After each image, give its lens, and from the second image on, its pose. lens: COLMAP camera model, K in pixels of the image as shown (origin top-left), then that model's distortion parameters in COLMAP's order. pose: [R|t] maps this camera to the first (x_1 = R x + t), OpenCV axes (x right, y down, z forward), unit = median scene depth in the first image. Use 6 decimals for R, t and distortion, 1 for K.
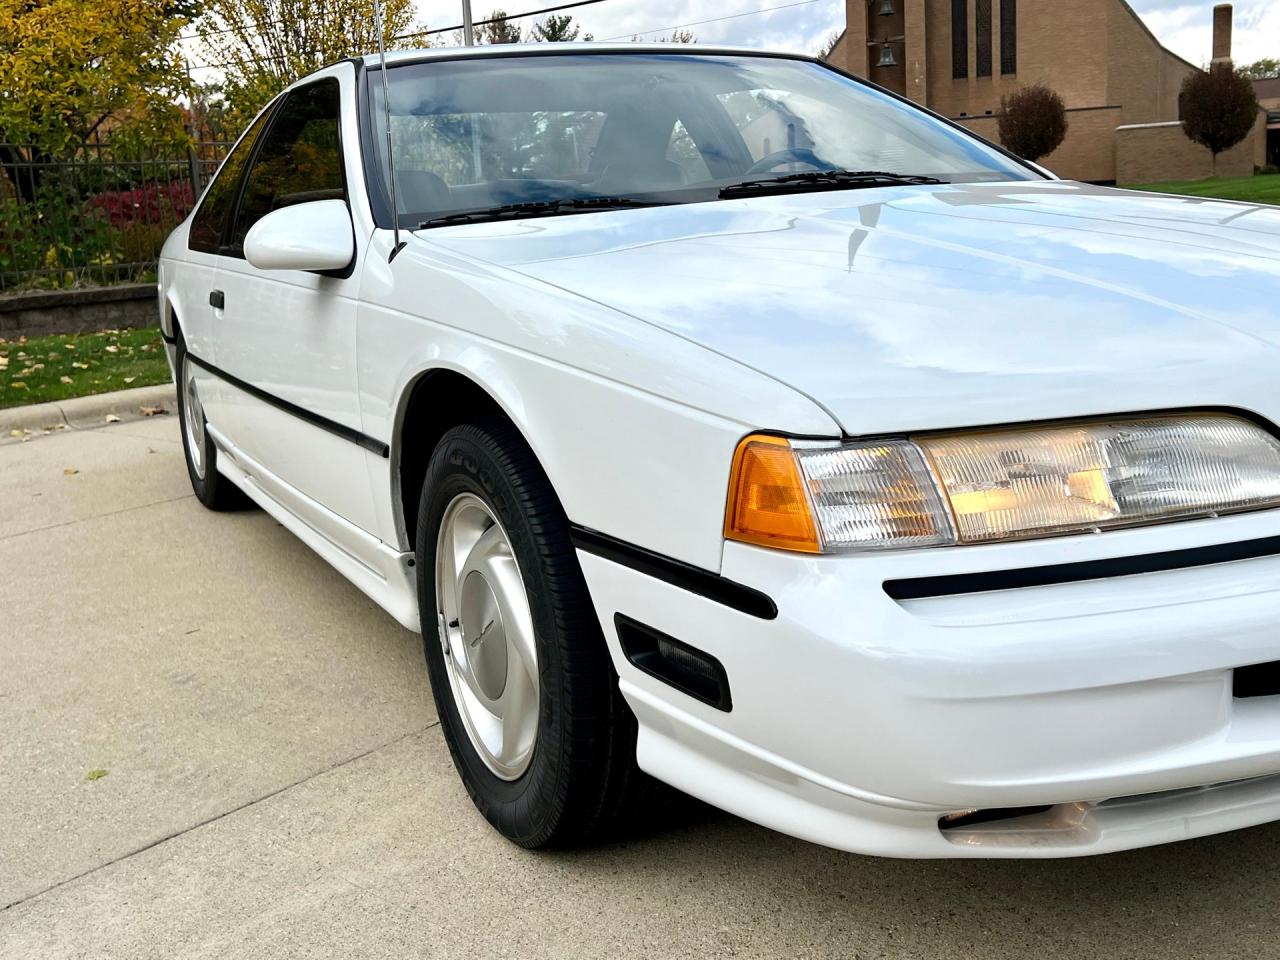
lens RADIAL K [[1368.0, 0, 629.1], [0, 1368.0, 454.0], [0, 0, 1]] dist [0.030734, 0.000000]
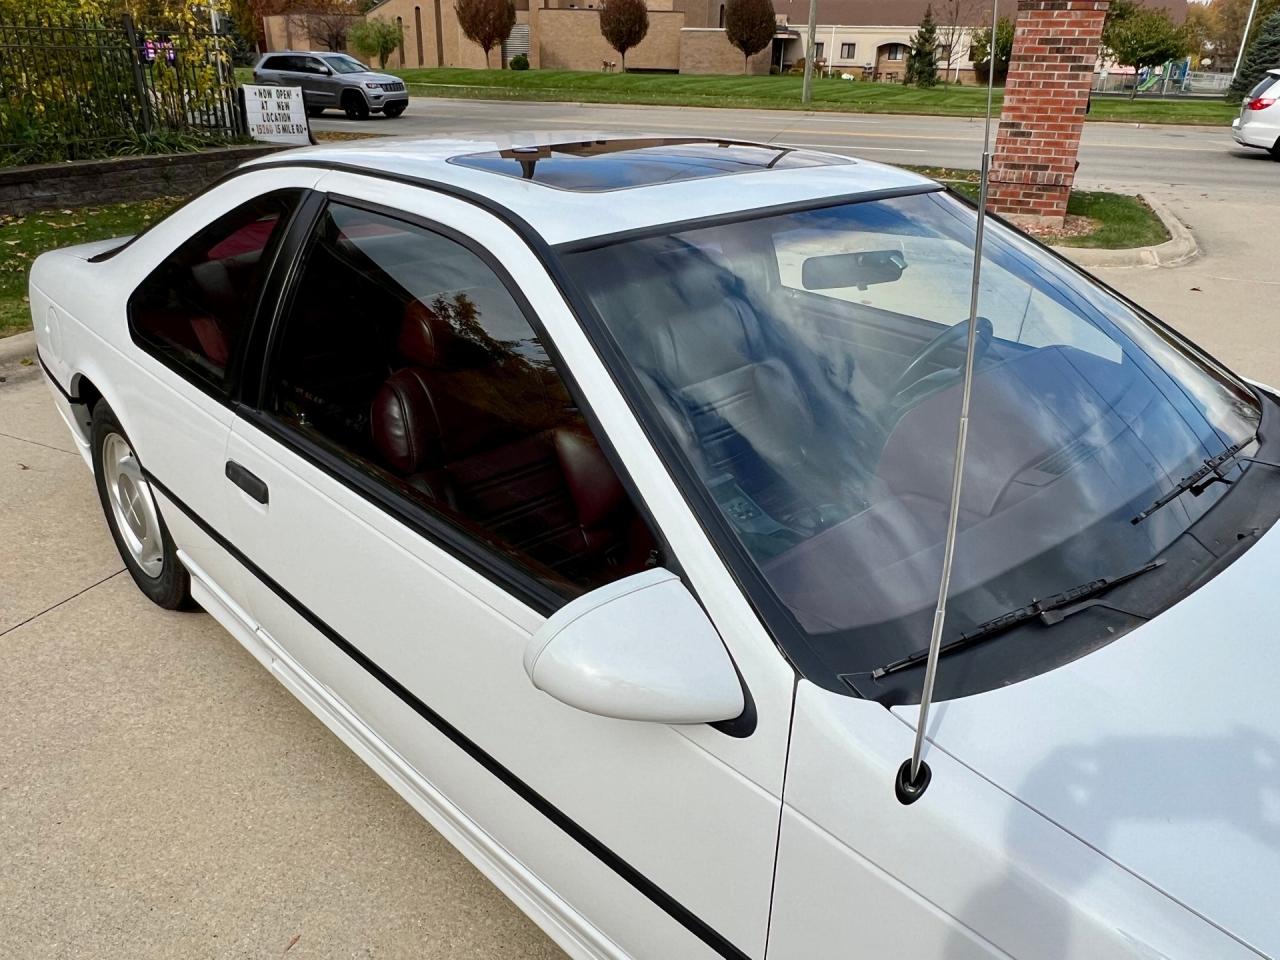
lens RADIAL K [[944.4, 0, 608.4], [0, 944.4, 473.2], [0, 0, 1]] dist [-0.005585, 0.011464]
pose [[0.947471, -0.056183, 0.314869, -0.453094], [-0.022074, 0.970617, 0.239613, -0.407549], [-0.319079, -0.233977, 0.918392, 0.753908]]
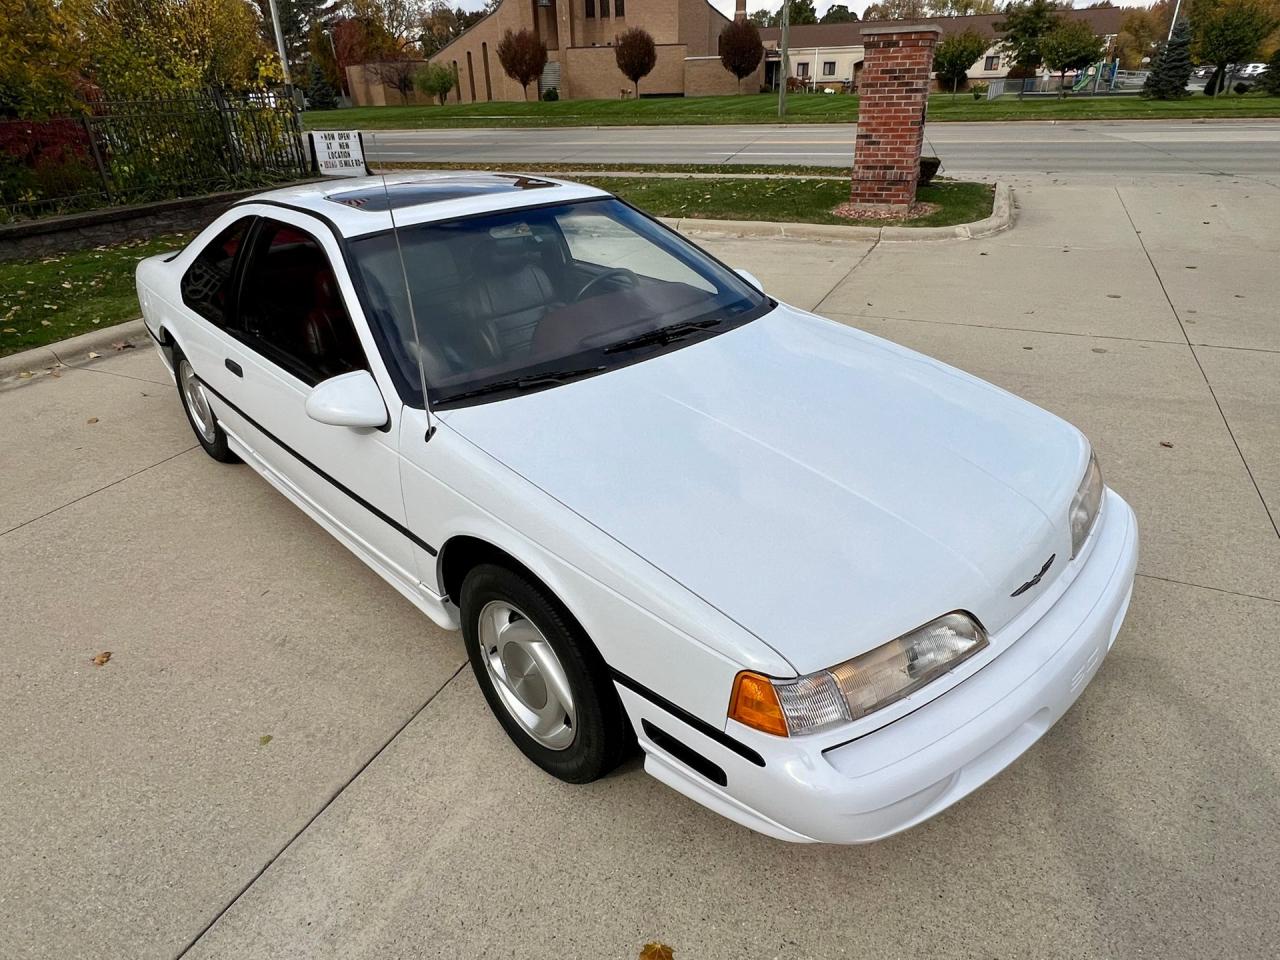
lens RADIAL K [[796.1, 0, 630.5], [0, 796.1, 477.2], [0, 0, 1]] dist [-0.000375, 0.003424]
pose [[0.957447, -0.102453, 0.269813, -0.218466], [0.022073, 0.958127, 0.285491, -0.390272], [-0.287764, -0.267386, 0.919617, 0.076076]]
